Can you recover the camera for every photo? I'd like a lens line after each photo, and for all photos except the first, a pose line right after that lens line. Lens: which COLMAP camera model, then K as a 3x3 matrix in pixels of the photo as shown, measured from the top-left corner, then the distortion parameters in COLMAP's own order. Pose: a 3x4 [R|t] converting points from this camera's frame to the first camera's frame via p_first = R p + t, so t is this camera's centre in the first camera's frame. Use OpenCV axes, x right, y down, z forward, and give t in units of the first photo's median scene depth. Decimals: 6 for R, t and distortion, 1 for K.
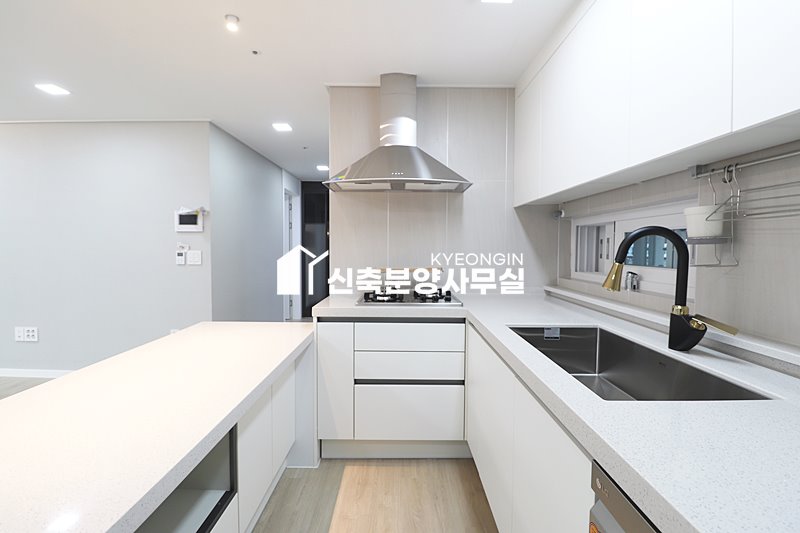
lens RADIAL K [[369.3, 0, 402.2], [0, 369.3, 262.7], [0, 0, 1]] dist [-0.005919, -0.010039]
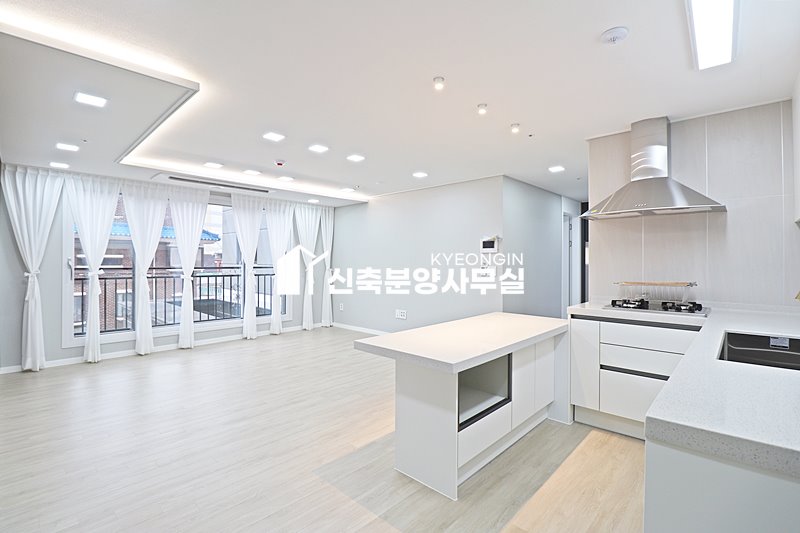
lens RADIAL K [[369.3, 0, 399.5], [0, 369.3, 261.0], [0, 0, 1]] dist [-0.005919, -0.010039]
pose [[0.728494, -0.003555, -0.685043, 0.157674], [-0.028478, 0.998965, -0.035468, 0.008508], [0.684460, 0.045347, 0.727638, -0.292439]]
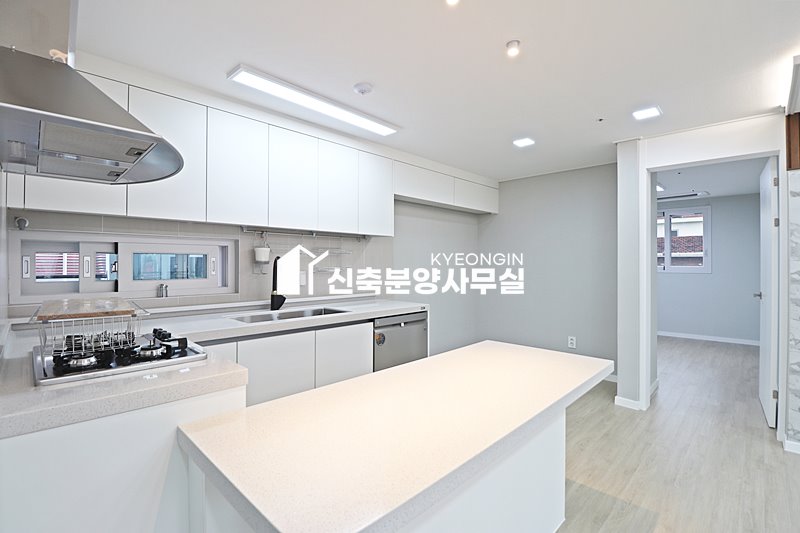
lens RADIAL K [[369.3, 0, 399.3], [0, 369.3, 262.1], [0, 0, 1]] dist [-0.005919, -0.010039]
pose [[-0.712198, -0.006981, 0.701944, -0.527675], [0.021427, 0.999268, 0.031678, -0.044873], [-0.701651, 0.037602, -0.711528, 0.777507]]
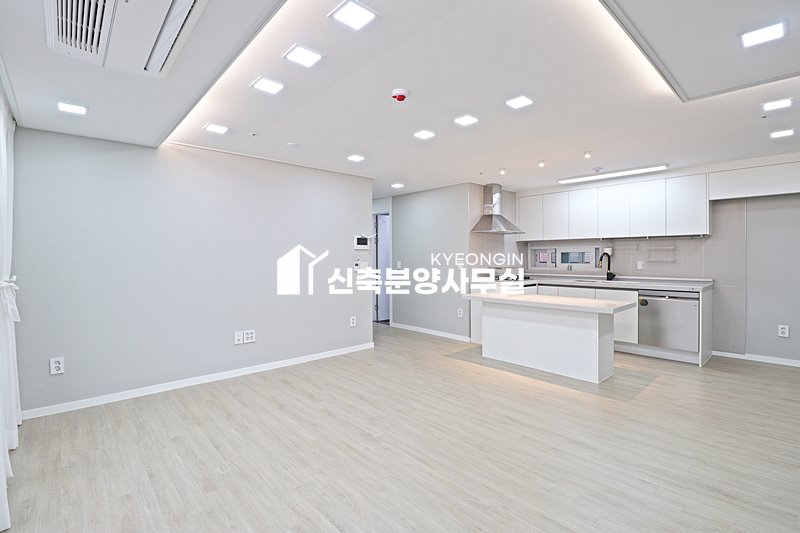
lens RADIAL K [[369.3, 0, 399.9], [0, 369.3, 261.6], [0, 0, 1]] dist [-0.005919, -0.010039]
pose [[0.739037, -0.017111, 0.673447, -1.514234], [0.037030, 0.999198, -0.015250, -0.006825], [-0.672646, 0.036208, 0.739078, -0.218434]]
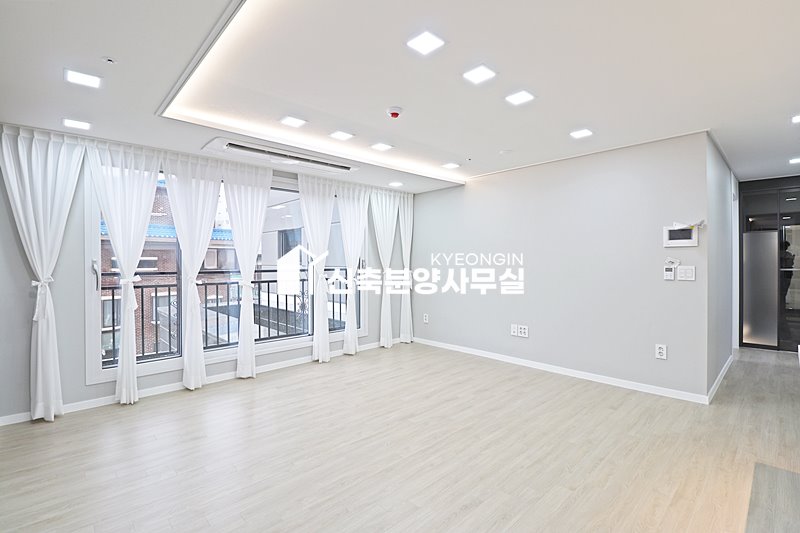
lens RADIAL K [[369.3, 0, 399.9], [0, 369.3, 263.1], [0, 0, 1]] dist [-0.005919, -0.010039]
pose [[0.685786, -0.005297, -0.727784, -0.389134], [-0.021866, 0.999372, -0.027877, 0.003359], [0.727475, 0.035031, 0.685239, -0.222001]]
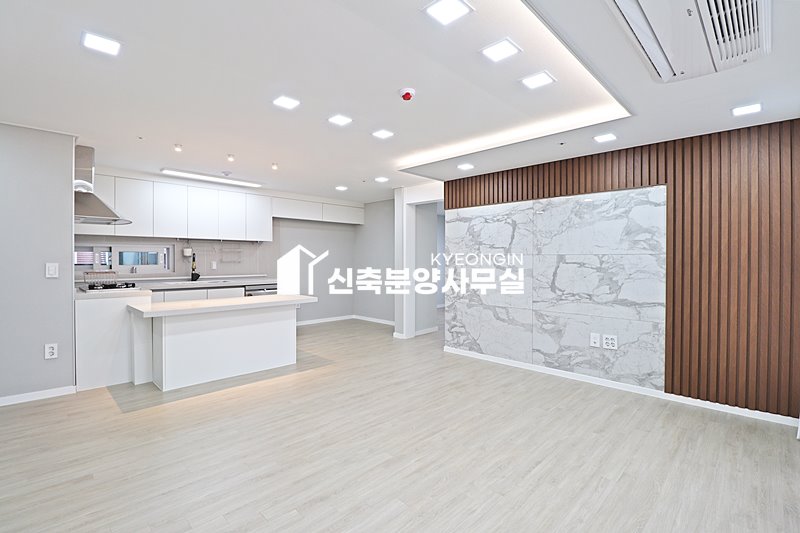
lens RADIAL K [[369.3, 0, 398.4], [0, 369.3, 262.1], [0, 0, 1]] dist [-0.005919, -0.010039]
pose [[-0.709199, -0.013372, 0.704881, -1.524967], [0.022808, 0.998862, 0.041897, -0.045810], [-0.704639, 0.045790, -0.708087, 0.890095]]
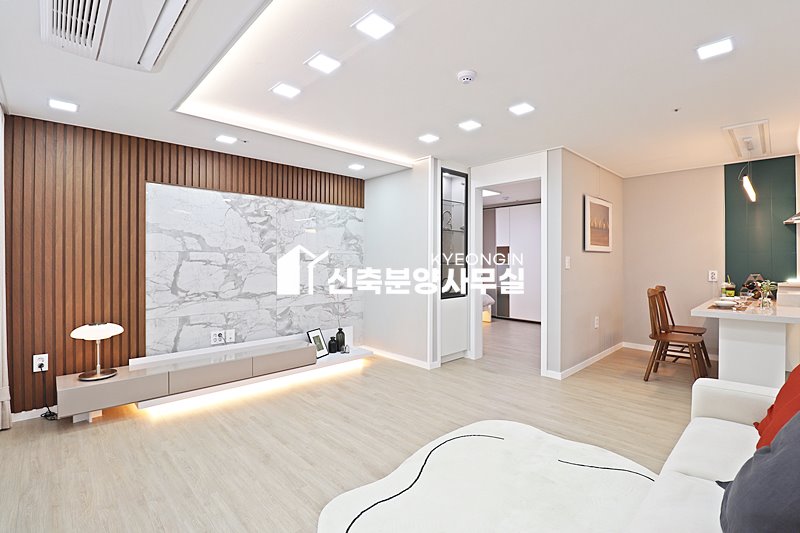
lens RADIAL K [[369.3, 0, 408.6], [0, 369.3, 262.2], [0, 0, 1]] dist [-0.005919, -0.010039]
pose [[-0.708404, -0.000620, -0.705807, -0.010539], [-0.038962, 0.998509, 0.038228, -0.039396], [0.704731, 0.054580, -0.707372, 0.881646]]
